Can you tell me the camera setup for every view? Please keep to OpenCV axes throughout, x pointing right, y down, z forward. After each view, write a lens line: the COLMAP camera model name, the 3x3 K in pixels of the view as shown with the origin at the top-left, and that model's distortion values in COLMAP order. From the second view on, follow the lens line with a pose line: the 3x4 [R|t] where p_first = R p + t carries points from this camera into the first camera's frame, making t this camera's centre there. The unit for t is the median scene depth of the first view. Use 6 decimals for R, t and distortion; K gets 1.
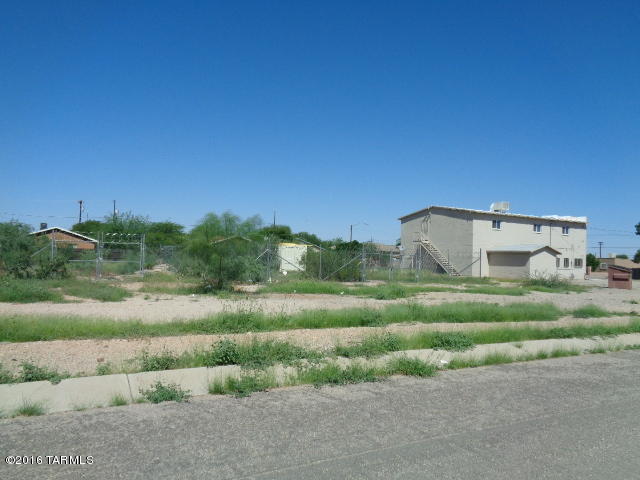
lens RADIAL K [[487.4, 0, 322.1], [0, 487.4, 239.3], [0, 0, 1]] dist [0.013107, 0.005182]
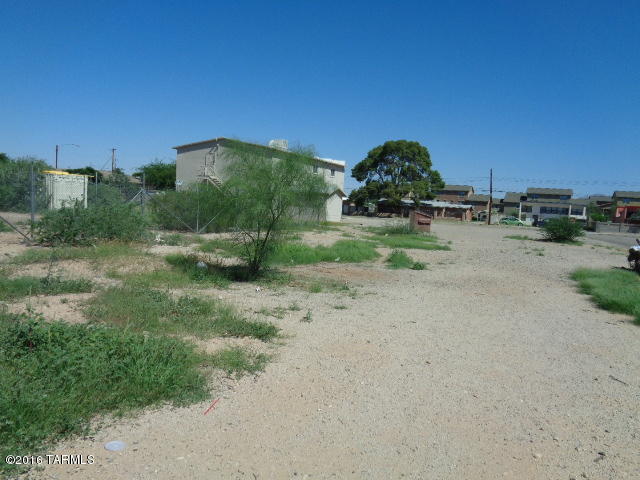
lens RADIAL K [[487.4, 0, 322.1], [0, 487.4, 239.3], [0, 0, 1]] dist [0.013107, 0.005182]
pose [[0.802760, -0.026156, 0.595728, -0.264299], [-0.060177, 0.990384, 0.124575, -0.009394], [-0.593258, -0.135853, 0.793467, 0.253963]]
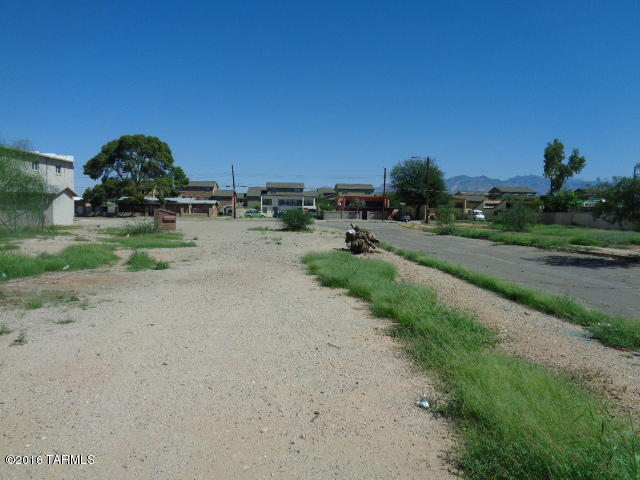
lens RADIAL K [[487.4, 0, 322.1], [0, 487.4, 239.3], [0, 0, 1]] dist [0.013107, 0.005182]
pose [[0.413549, -0.080989, 0.906873, -0.259080], [-0.039467, 0.993505, 0.106724, -0.009537], [-0.909626, -0.079927, 0.407667, 0.249009]]
